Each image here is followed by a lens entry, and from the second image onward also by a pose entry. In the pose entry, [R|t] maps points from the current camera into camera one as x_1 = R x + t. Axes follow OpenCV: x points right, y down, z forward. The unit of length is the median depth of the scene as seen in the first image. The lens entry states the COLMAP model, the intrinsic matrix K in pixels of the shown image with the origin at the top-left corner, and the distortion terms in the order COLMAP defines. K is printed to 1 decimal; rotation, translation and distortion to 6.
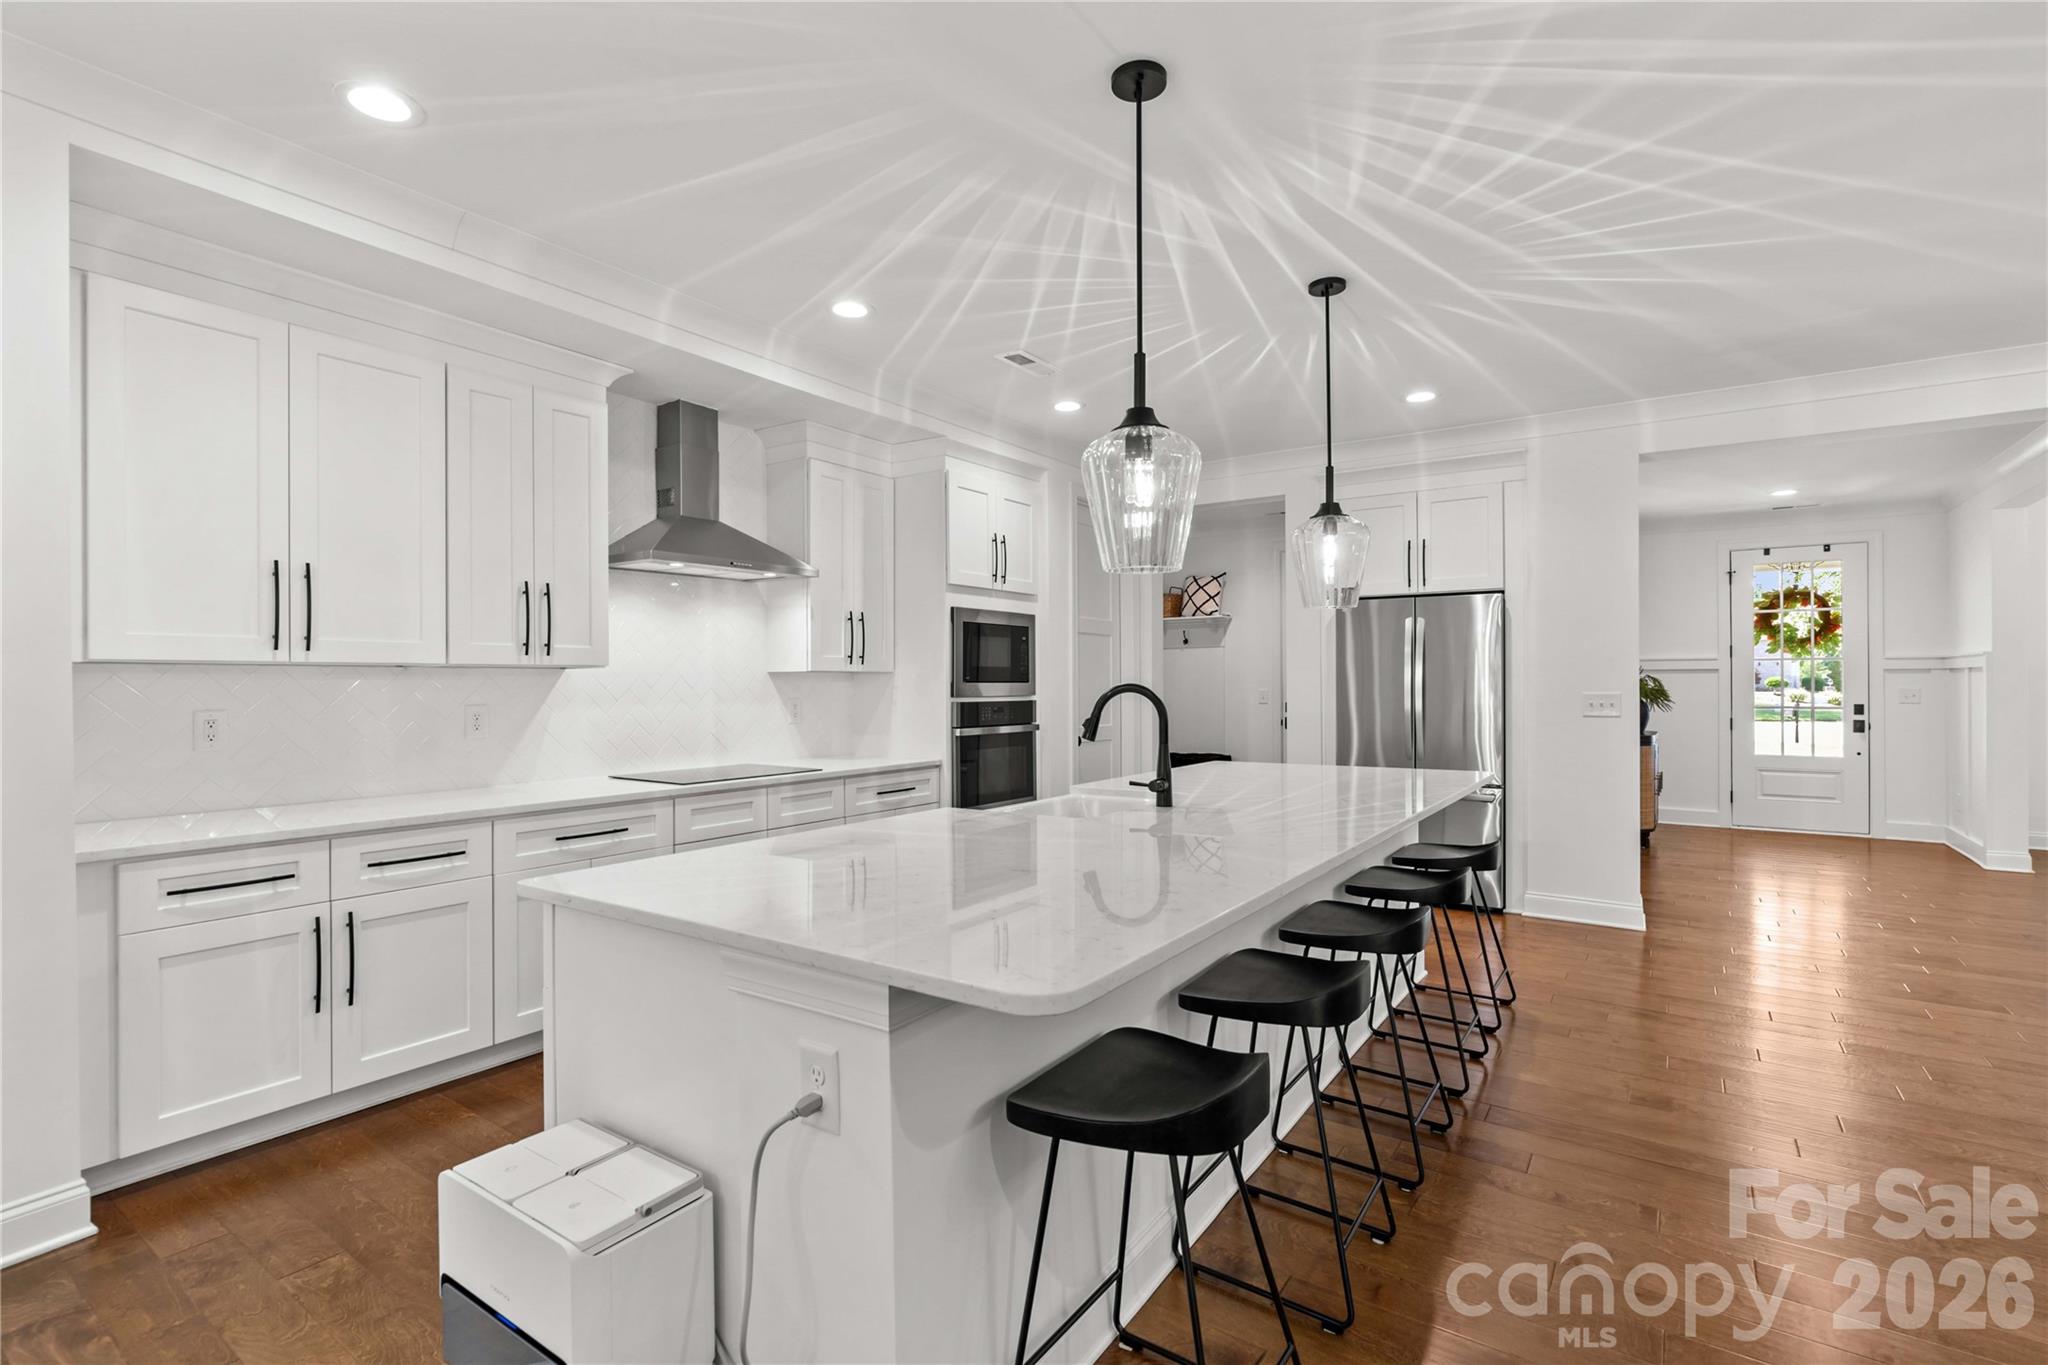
lens RADIAL K [[944.2, 0, 1024.0], [0, 944.2, 682.5], [0, 0, 1]] dist [0.001929, 0.000098]
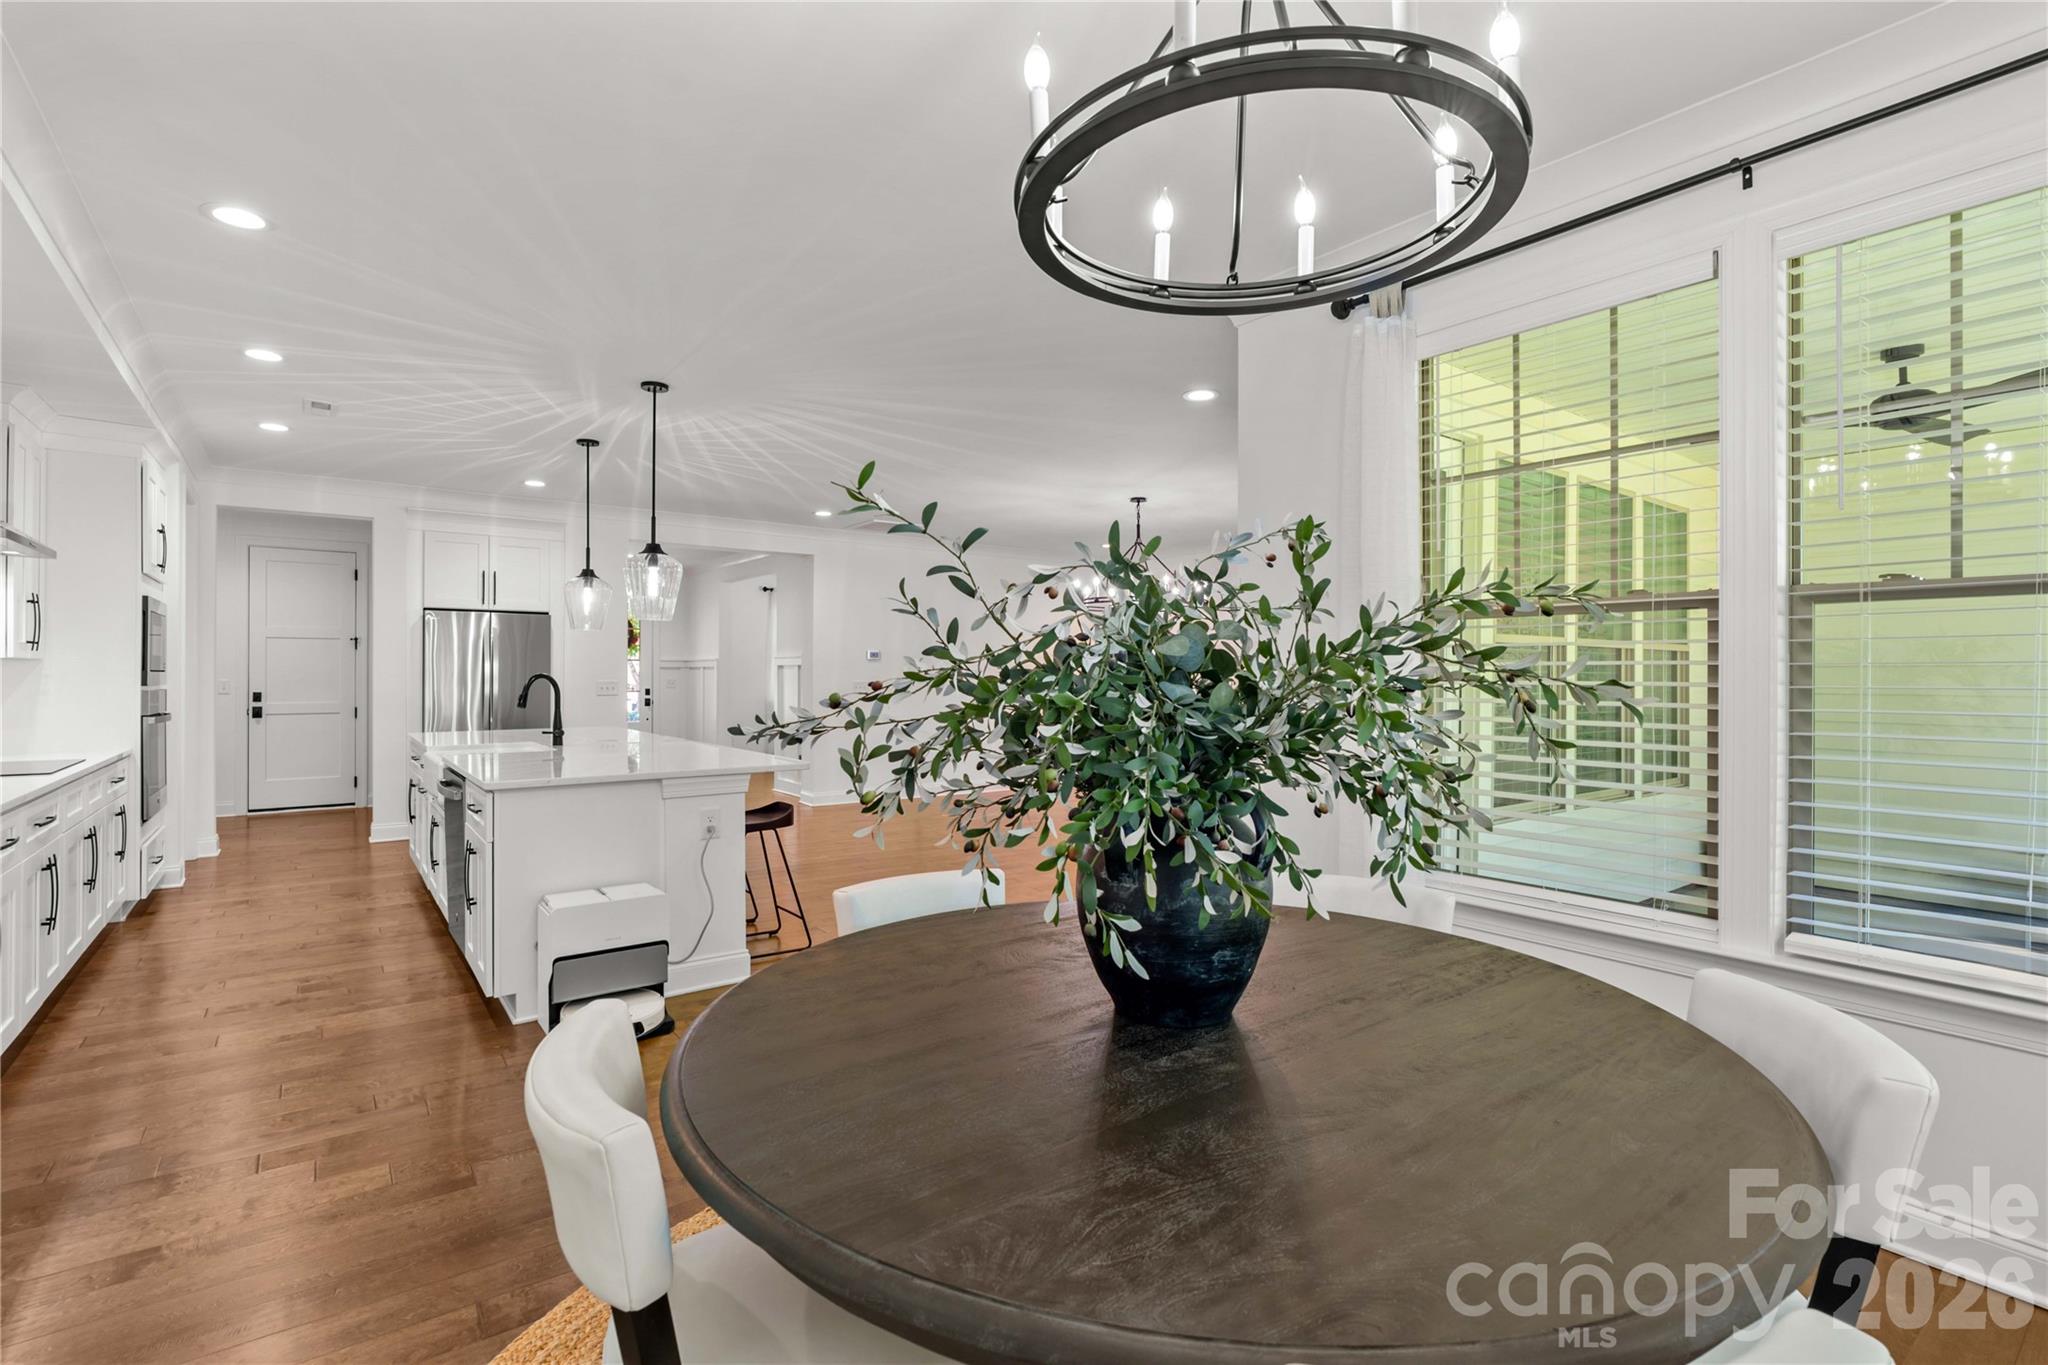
lens RADIAL K [[967.4, 0, 997.4], [0, 967.4, 670.1], [0, 0, 1]] dist [-0.003917, -0.001092]
pose [[0.341784, 0.009790, 0.939728, -0.670517], [-0.004995, 0.999951, -0.008601, 0.003455], [-0.939765, -0.001754, 0.341816, -0.186483]]
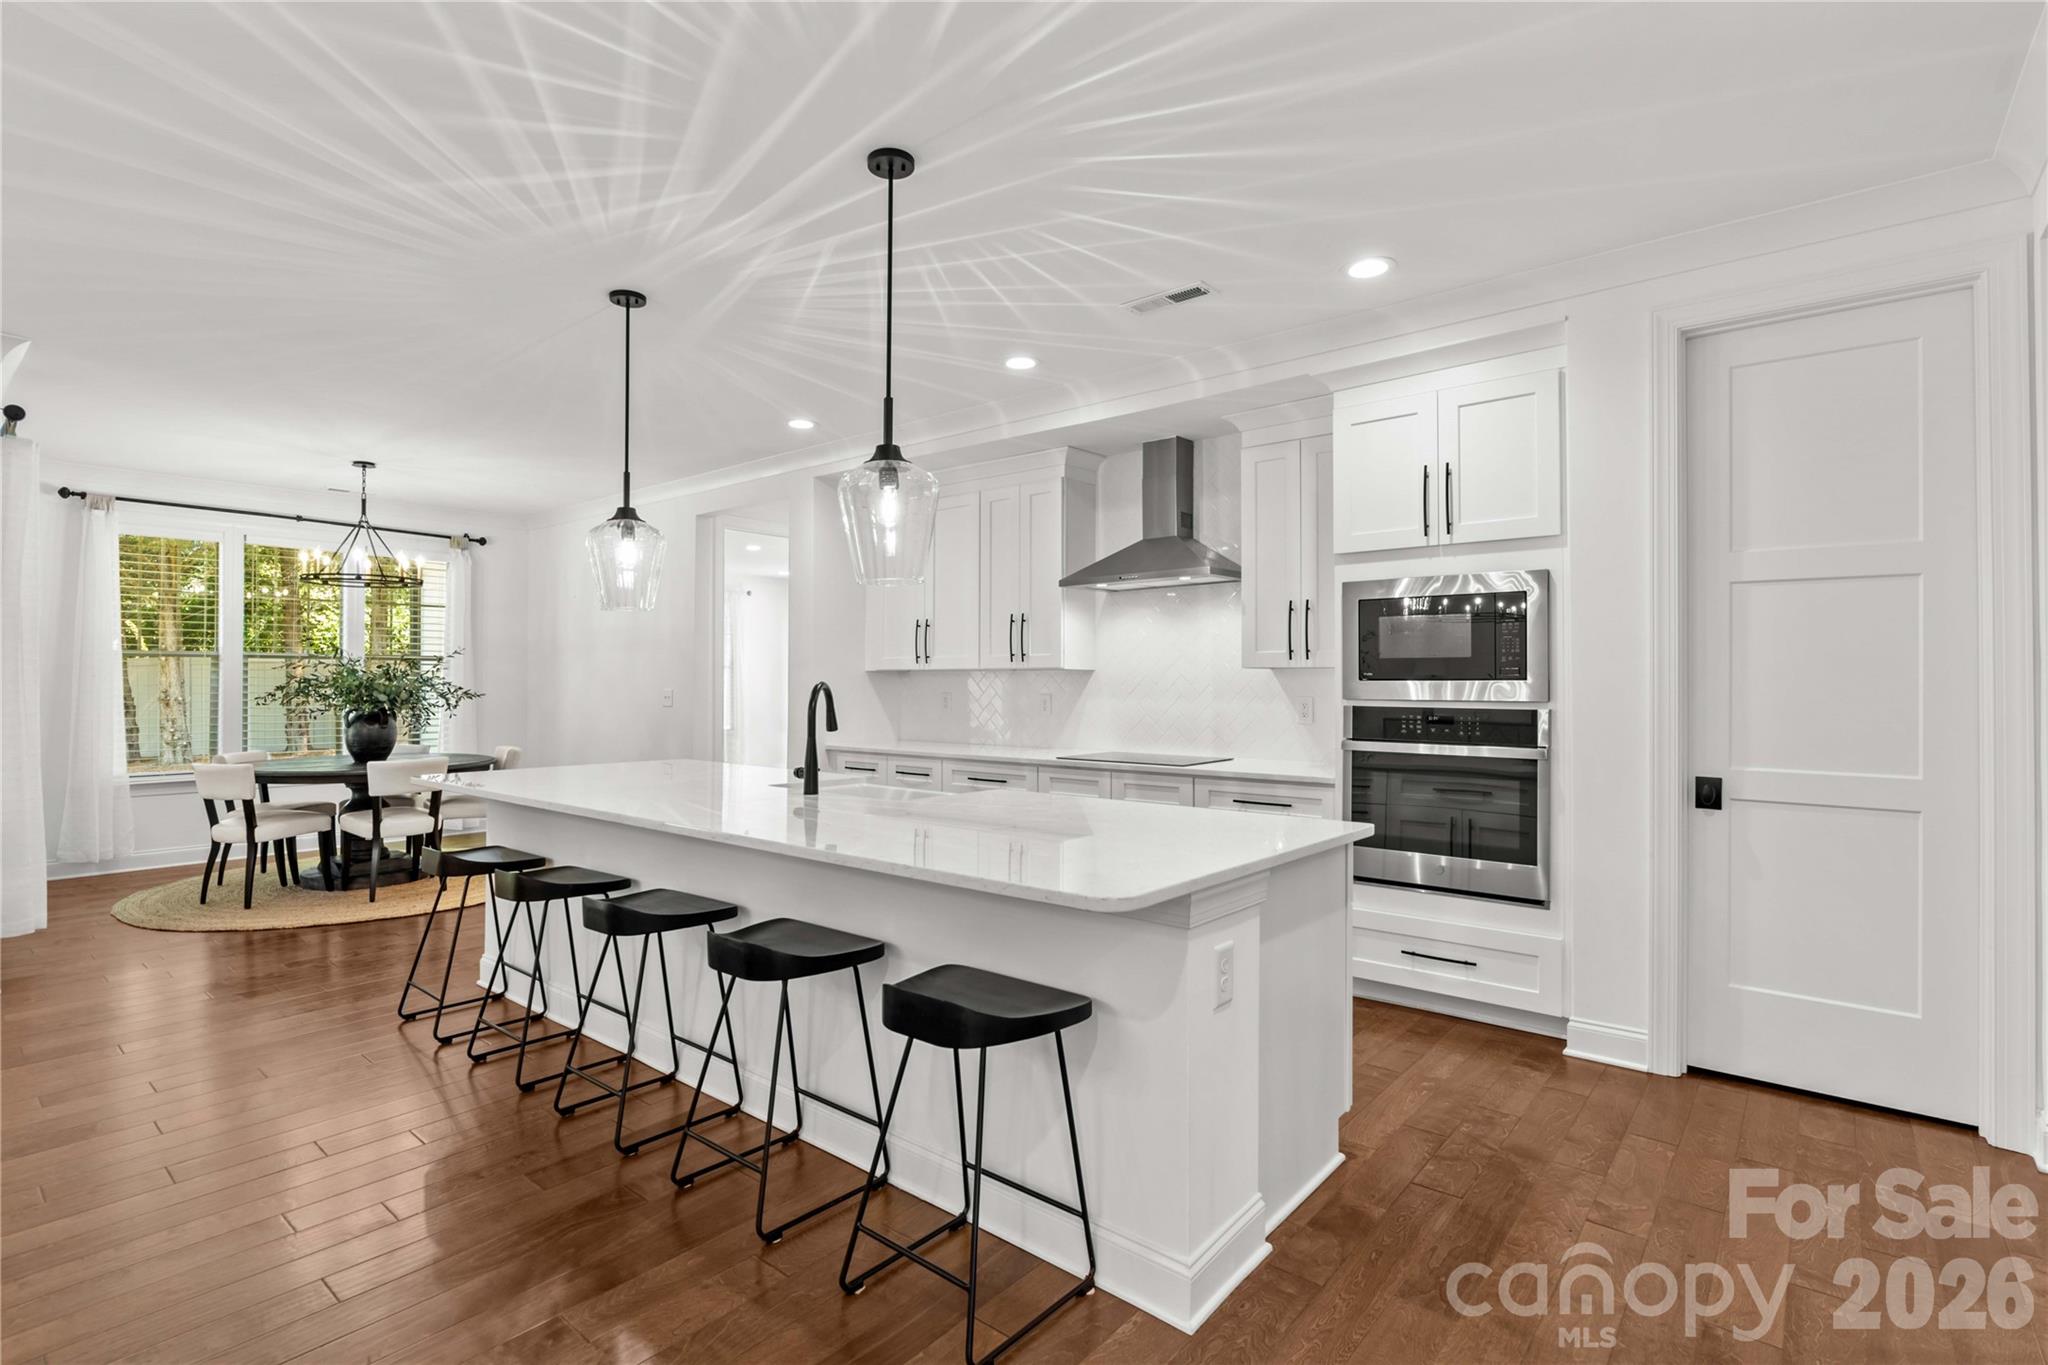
lens RADIAL K [[967.4, 0, 997.4], [0, 967.4, 670.1], [0, 0, 1]] dist [-0.003917, -0.001092]
pose [[-0.102401, -0.009291, -0.994700, 0.679867], [0.001929, 0.999953, -0.009538, -0.000953], [0.994741, -0.002896, -0.102378, 0.729081]]
